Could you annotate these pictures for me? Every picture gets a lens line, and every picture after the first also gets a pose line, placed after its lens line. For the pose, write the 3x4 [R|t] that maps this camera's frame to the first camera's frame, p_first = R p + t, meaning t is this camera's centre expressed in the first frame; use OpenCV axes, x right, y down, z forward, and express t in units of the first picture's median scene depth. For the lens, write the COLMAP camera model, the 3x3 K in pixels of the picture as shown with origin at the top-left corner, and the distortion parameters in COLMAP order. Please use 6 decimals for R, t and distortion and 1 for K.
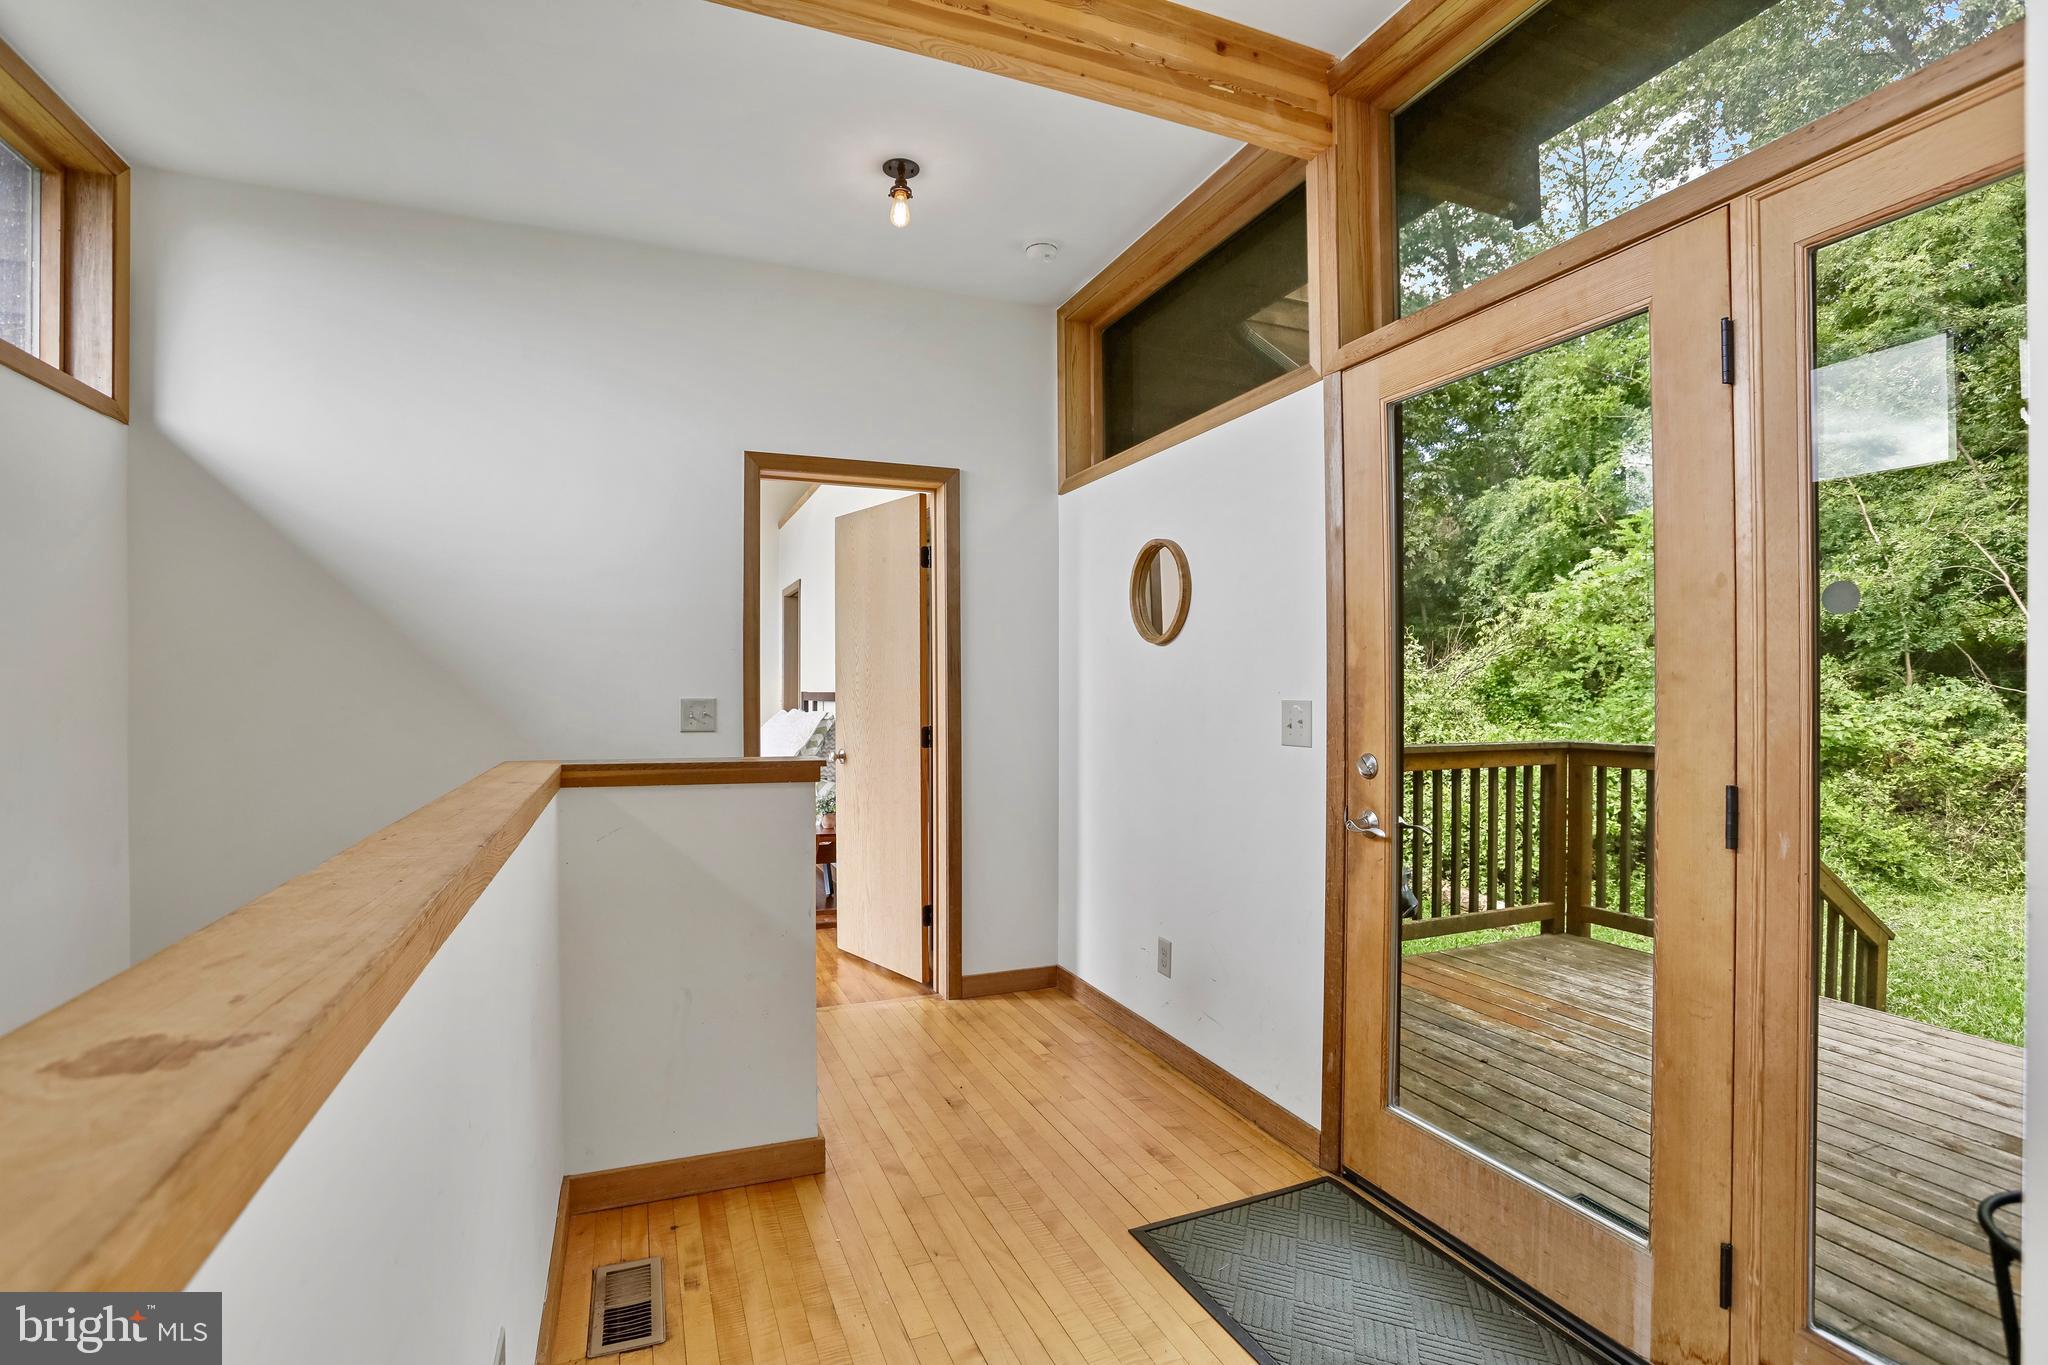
lens RADIAL K [[948.2, 0, 1034.3], [0, 948.2, 682.1], [0, 0, 1]] dist [-0.036015, 0.006271]
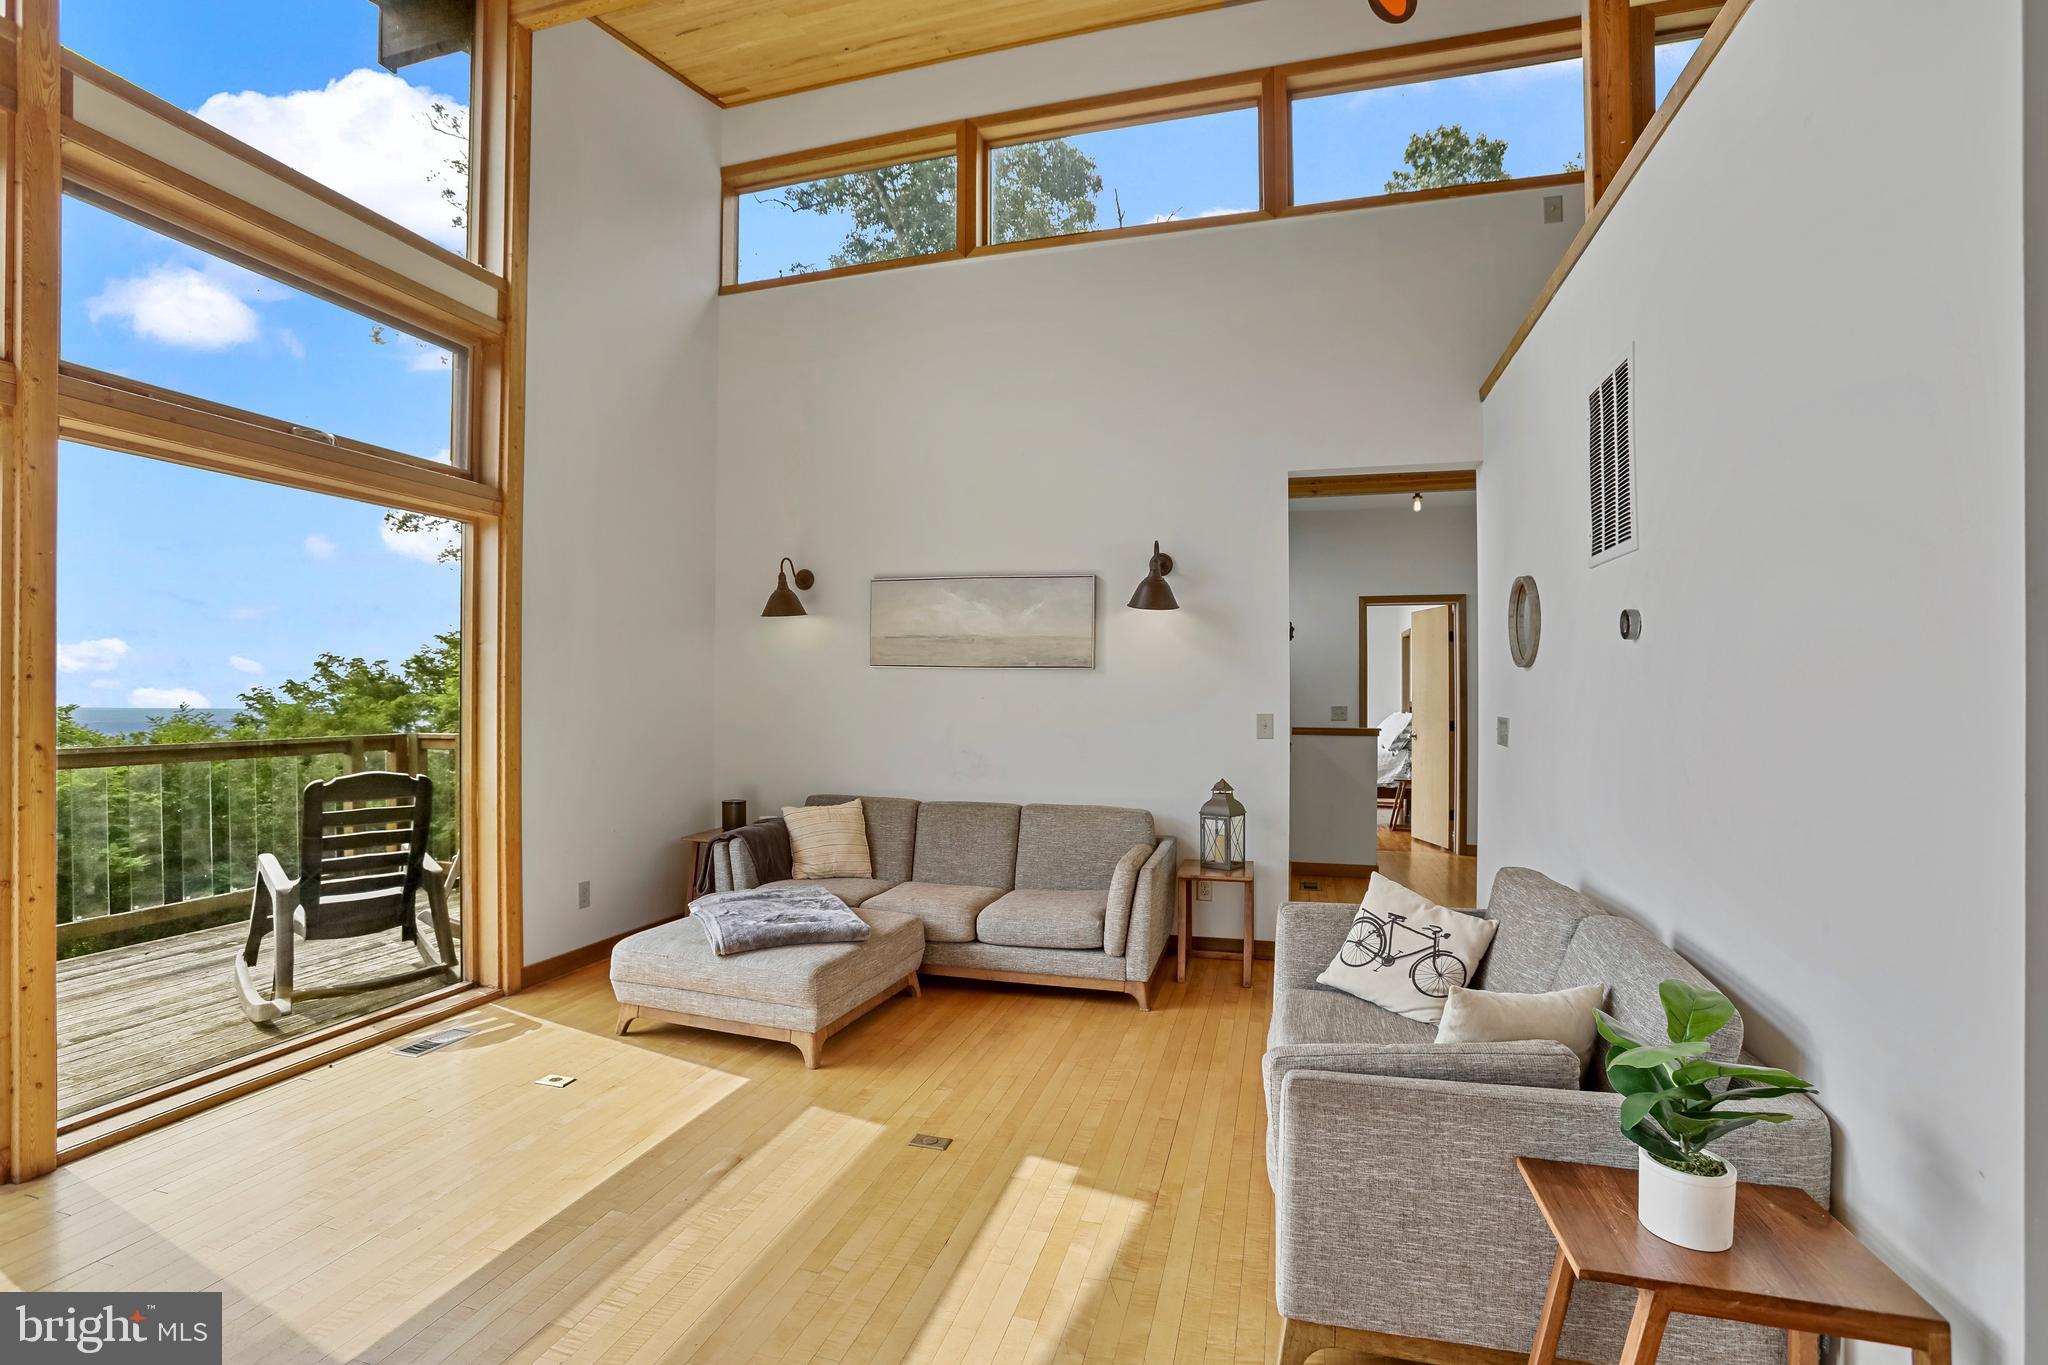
lens RADIAL K [[948.2, 0, 1015.8], [0, 948.2, 693.0], [0, 0, 1]] dist [-0.036015, 0.006271]
pose [[0.778987, 0.006205, -0.627009, 0.421658], [-0.012196, 0.999912, -0.005258, 0.010838], [0.626921, 0.011743, 0.778994, -1.146903]]
